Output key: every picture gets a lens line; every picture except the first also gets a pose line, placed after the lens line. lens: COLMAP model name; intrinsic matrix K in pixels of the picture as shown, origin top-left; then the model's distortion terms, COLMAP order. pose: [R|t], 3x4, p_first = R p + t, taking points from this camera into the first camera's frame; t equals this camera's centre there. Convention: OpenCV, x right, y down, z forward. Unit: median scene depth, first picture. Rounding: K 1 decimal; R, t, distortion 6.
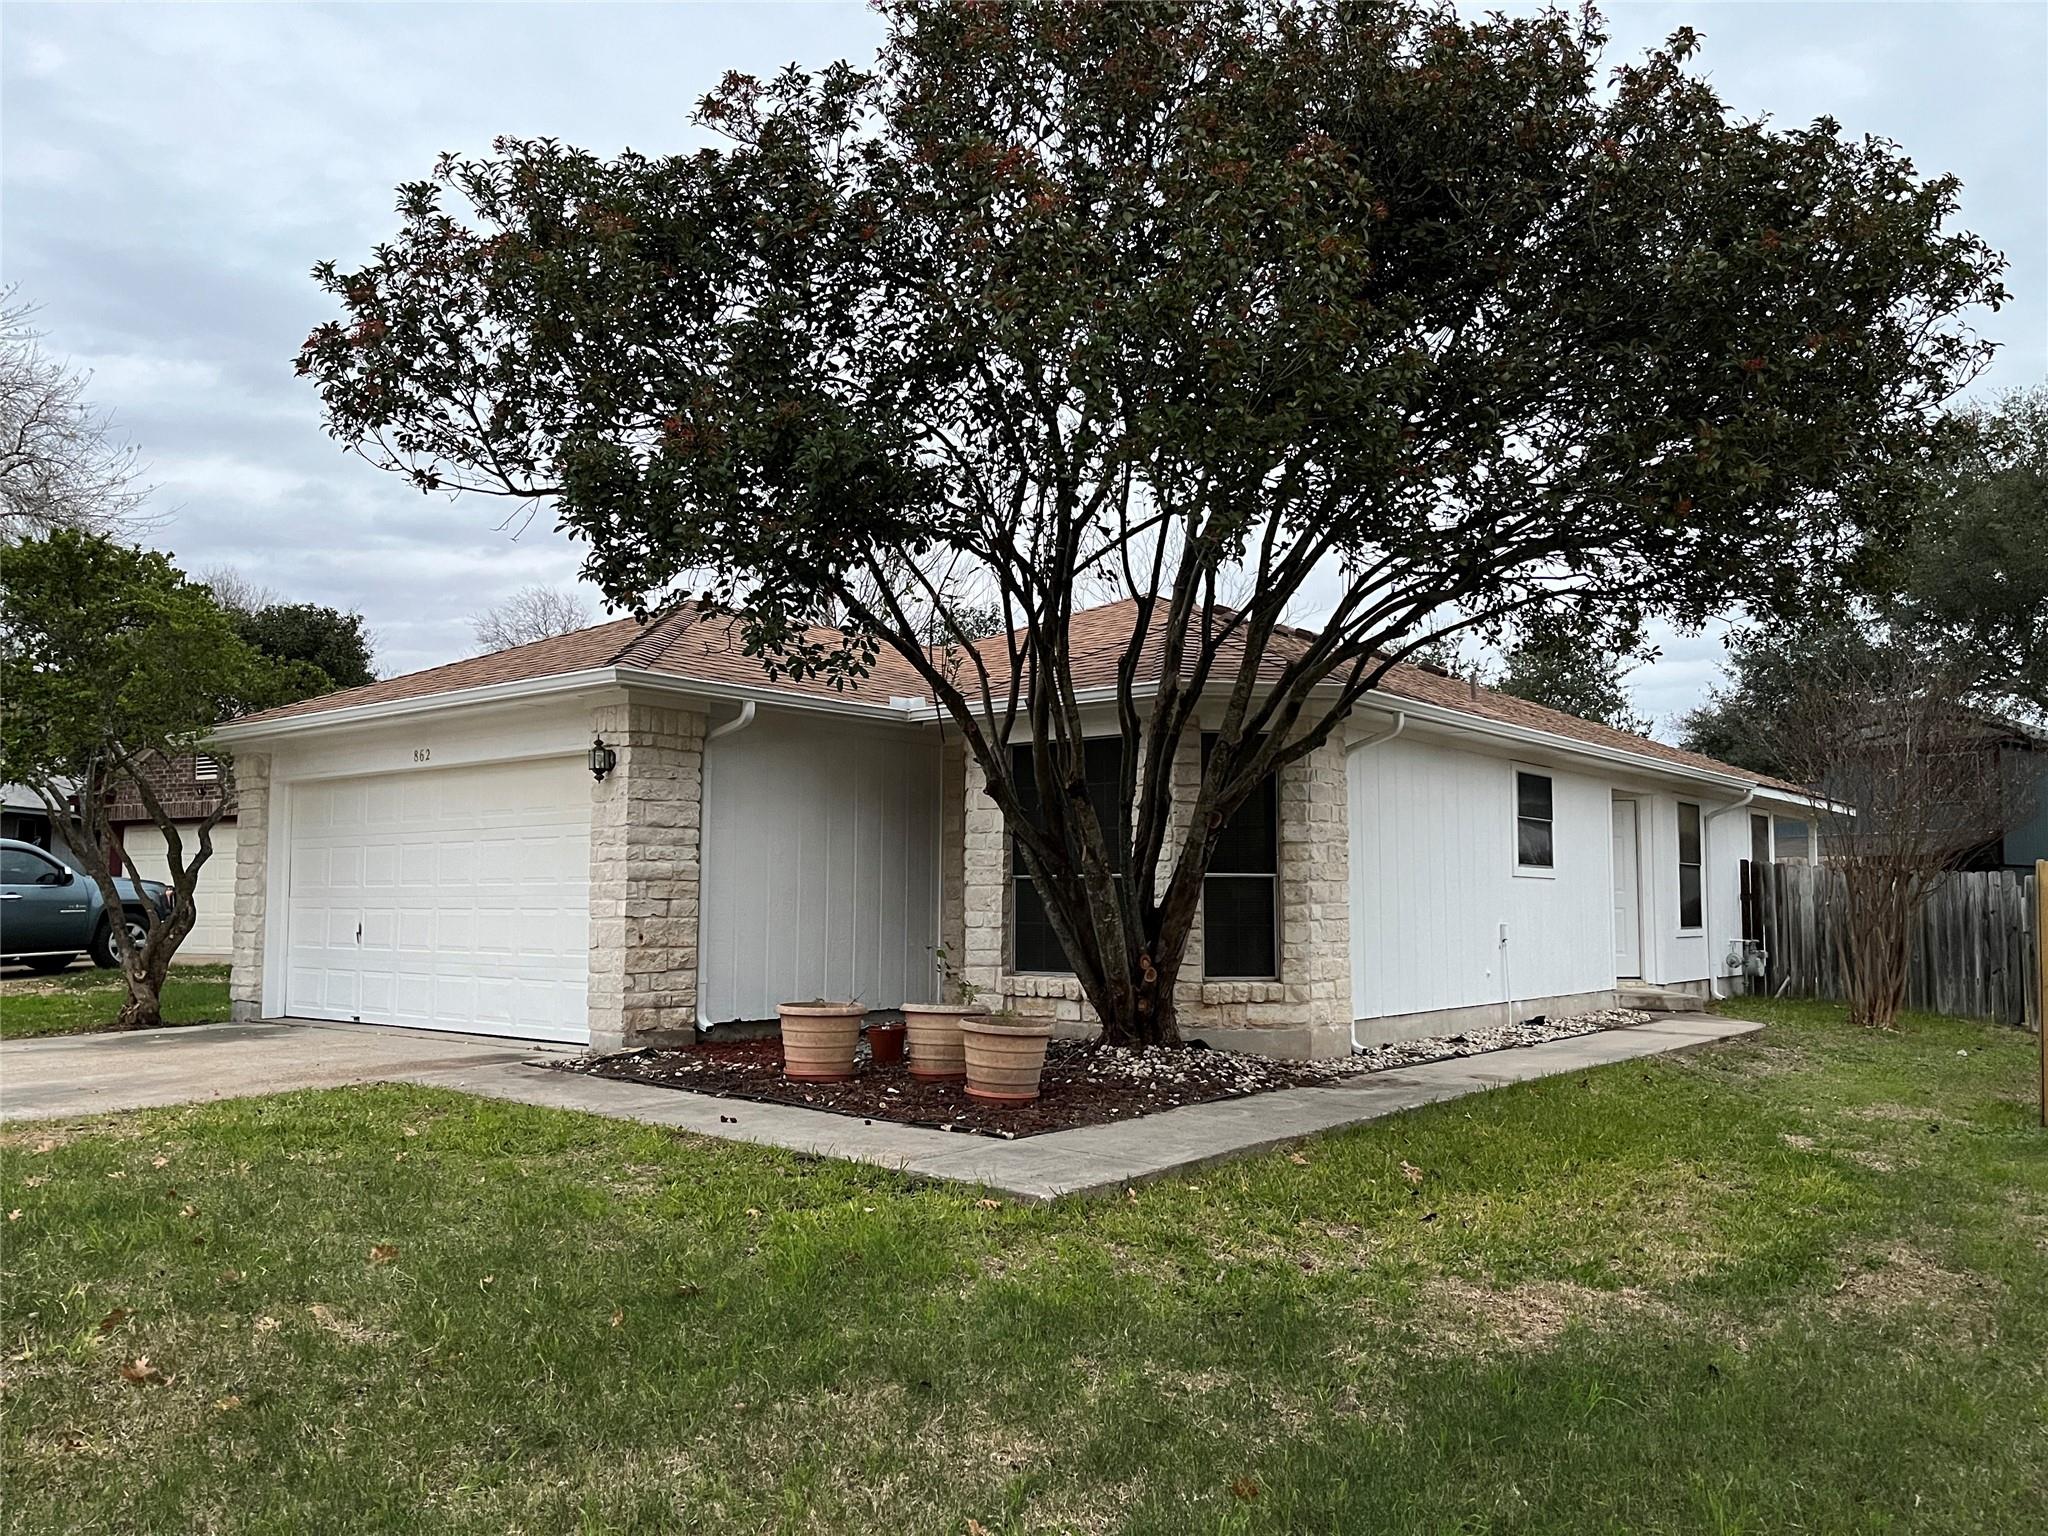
lens RADIAL K [[1556.3, 0, 1025.0], [0, 1556.3, 800.3], [0, 0, 1]] dist [-0.002582, -0.002953]
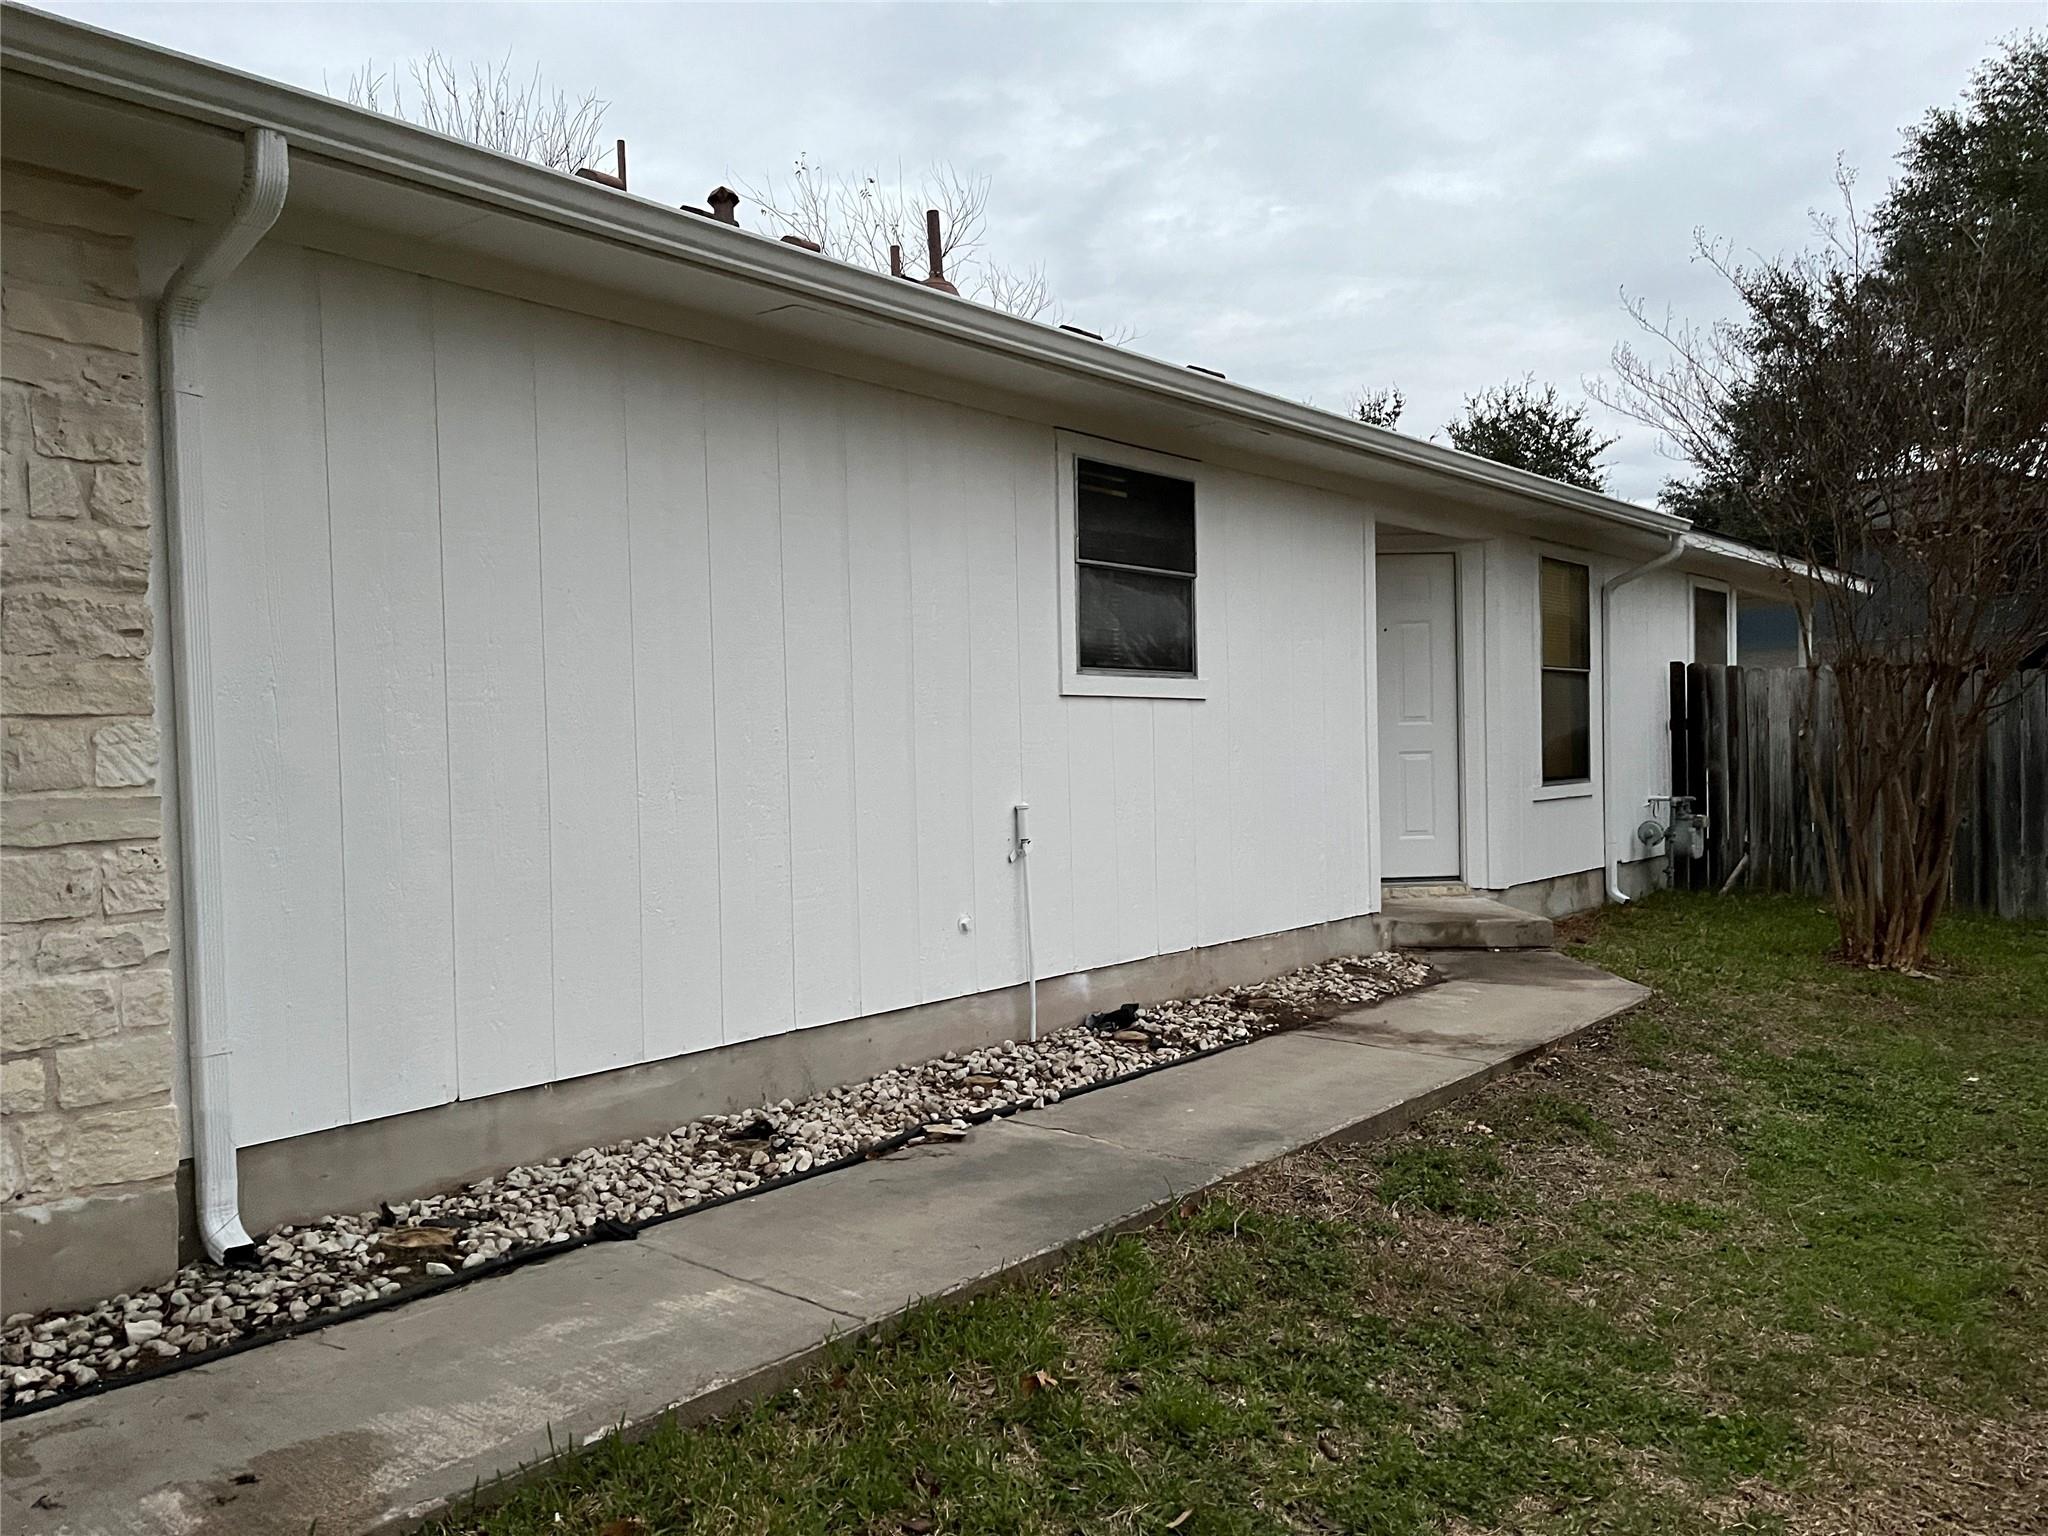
lens RADIAL K [[1556.3, 0, 1025.0], [0, 1556.3, 800.3], [0, 0, 1]] dist [-0.002582, -0.002953]
pose [[0.999543, -0.025612, -0.016051, 0.251425], [0.027108, 0.994498, 0.101190, 0.027315], [0.013371, -0.101579, 0.994738, 0.452954]]
